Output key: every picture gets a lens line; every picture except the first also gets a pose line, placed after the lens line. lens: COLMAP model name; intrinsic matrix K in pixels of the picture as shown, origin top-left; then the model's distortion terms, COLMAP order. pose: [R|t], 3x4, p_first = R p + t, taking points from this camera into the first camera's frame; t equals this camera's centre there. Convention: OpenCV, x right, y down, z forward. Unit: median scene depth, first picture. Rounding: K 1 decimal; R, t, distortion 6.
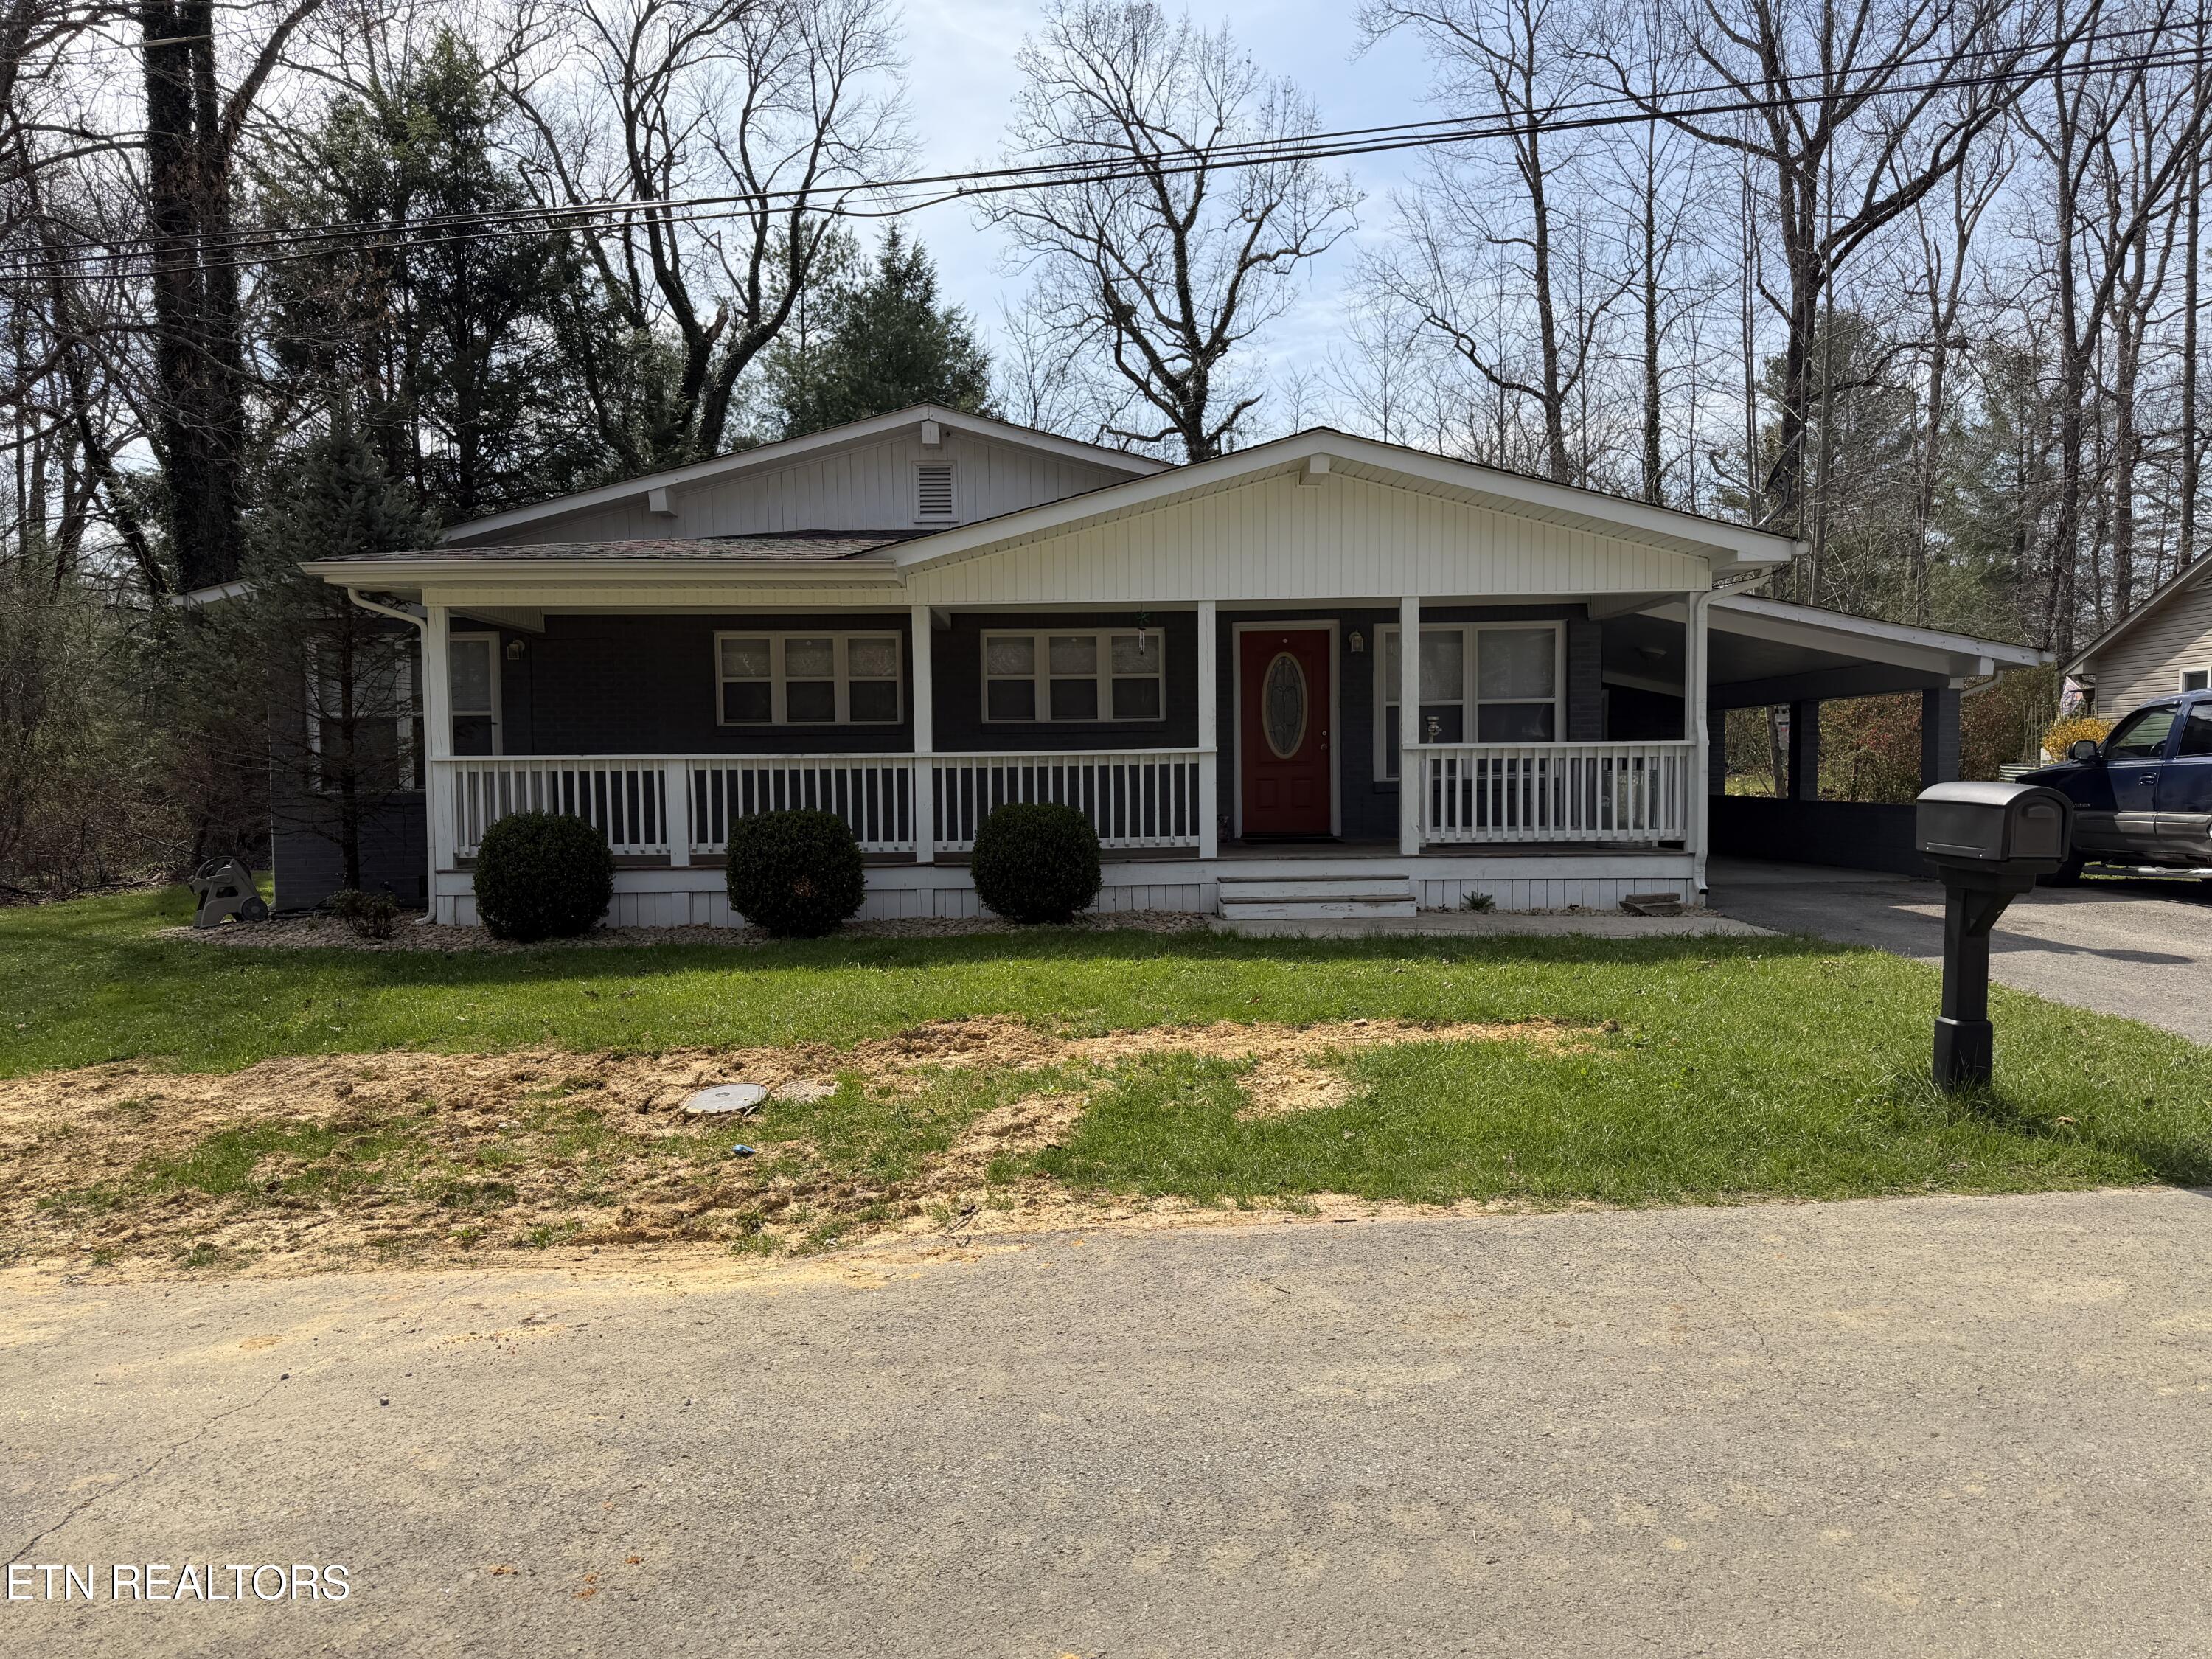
lens RADIAL K [[1552.6, 0, 1098.7], [0, 1552.6, 828.5], [0, 0, 1]] dist [0.052443, -0.057645]
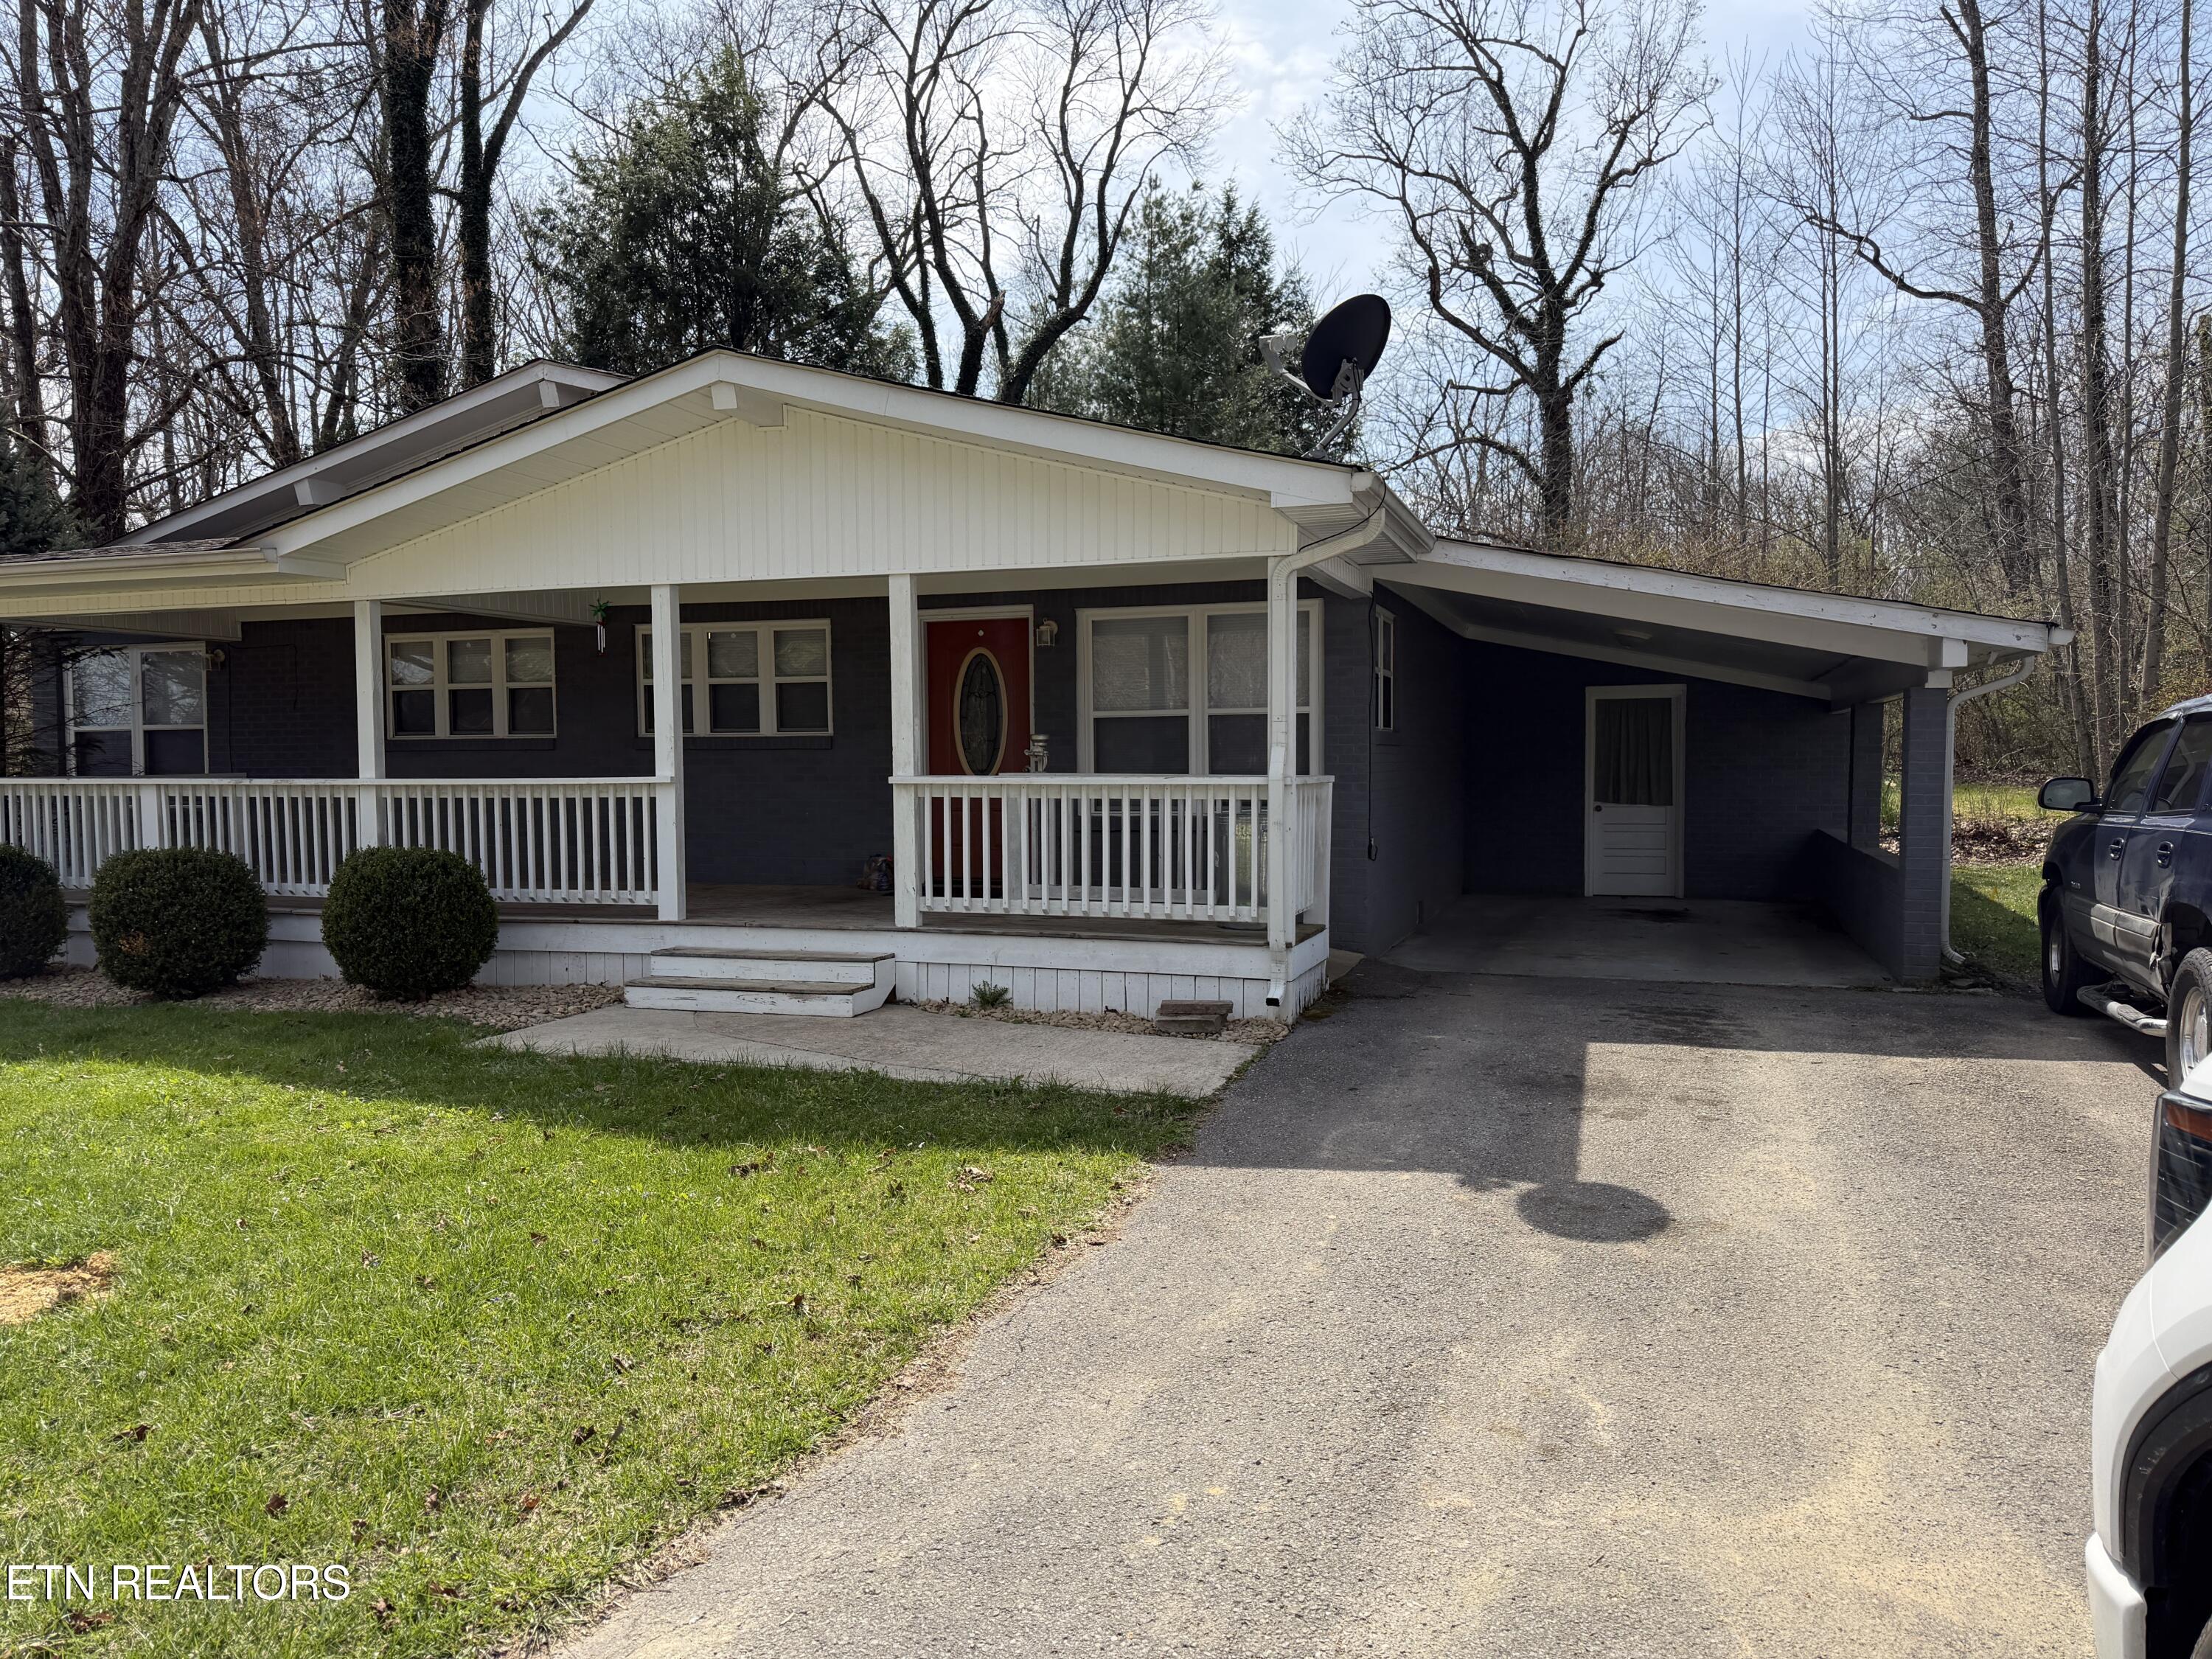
lens RADIAL K [[1552.6, 0, 1113.2], [0, 1552.6, 817.5], [0, 0, 1]] dist [0.052443, -0.057645]
pose [[0.938918, 0.021322, -0.343480, 0.499333], [-0.020102, 0.999773, 0.007114, -0.038361], [0.343553, 0.000225, 0.939133, 0.318800]]
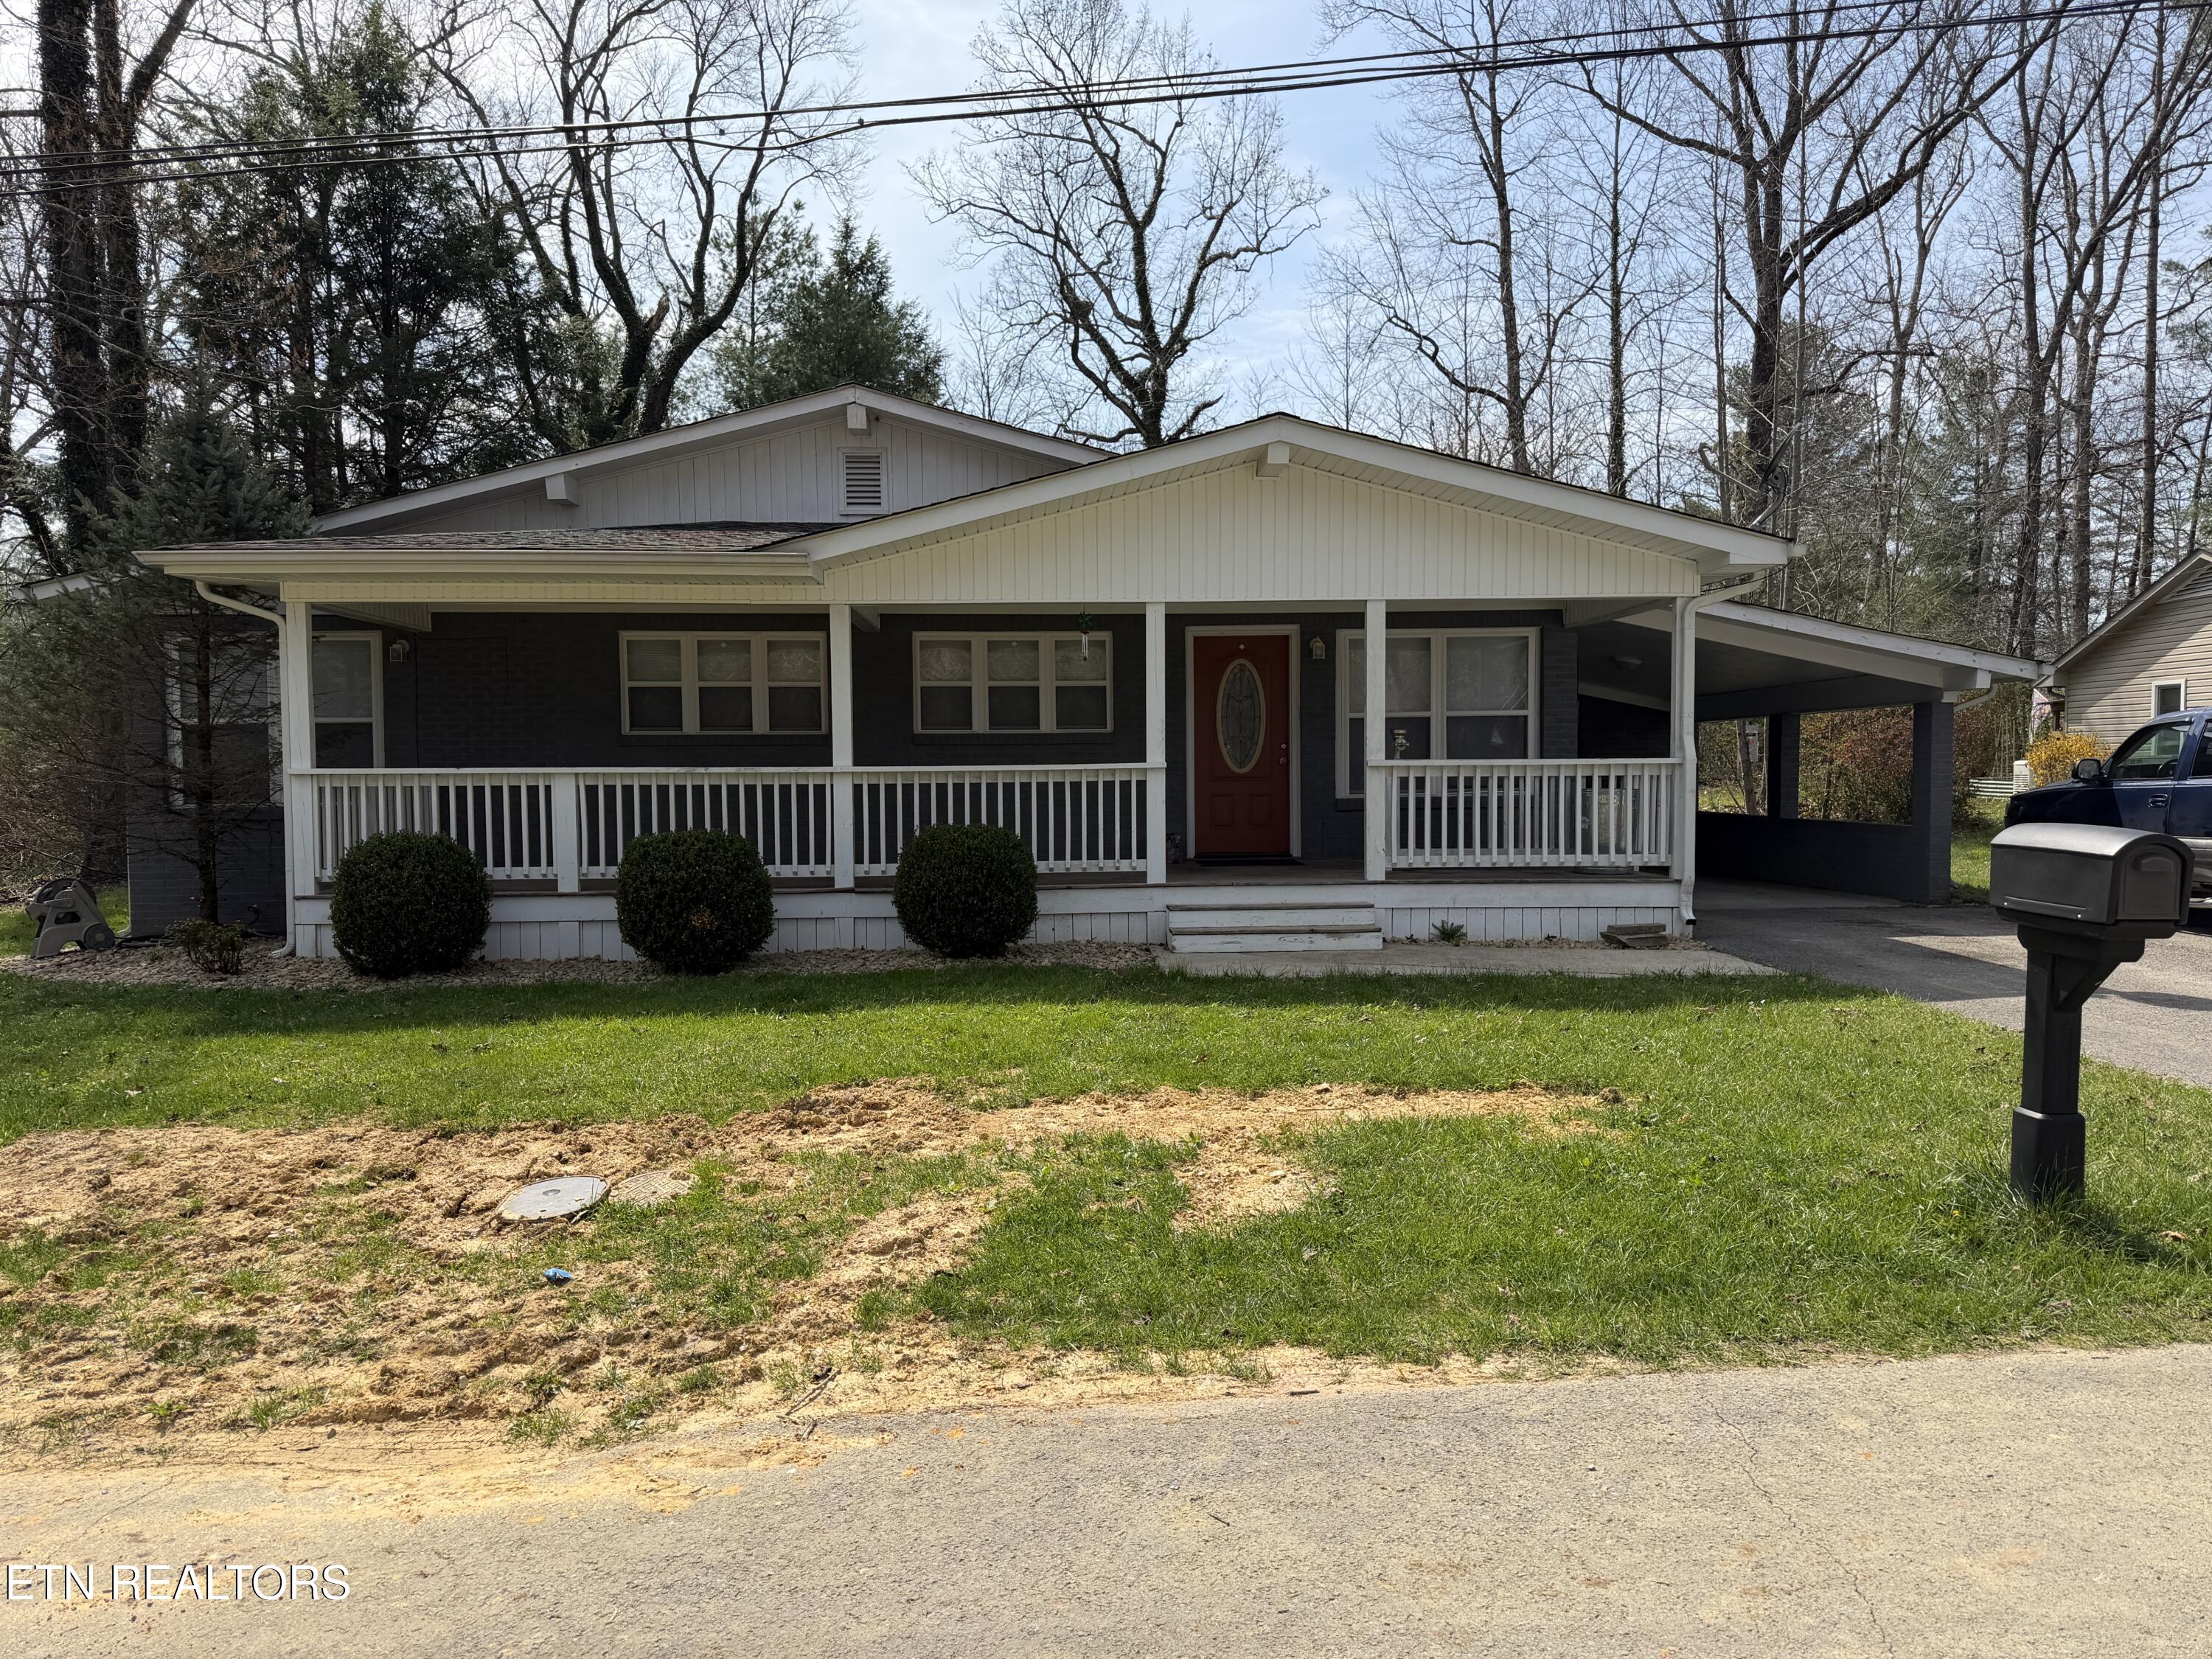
lens RADIAL K [[1552.6, 0, 1110.5], [0, 1552.6, 827.9], [0, 0, 1]] dist [0.052443, -0.057645]
pose [[0.999472, 0.003381, 0.032303, 0.012875], [-0.003277, 0.999989, -0.003272, -0.009823], [-0.032314, 0.003164, 0.999473, 0.080184]]
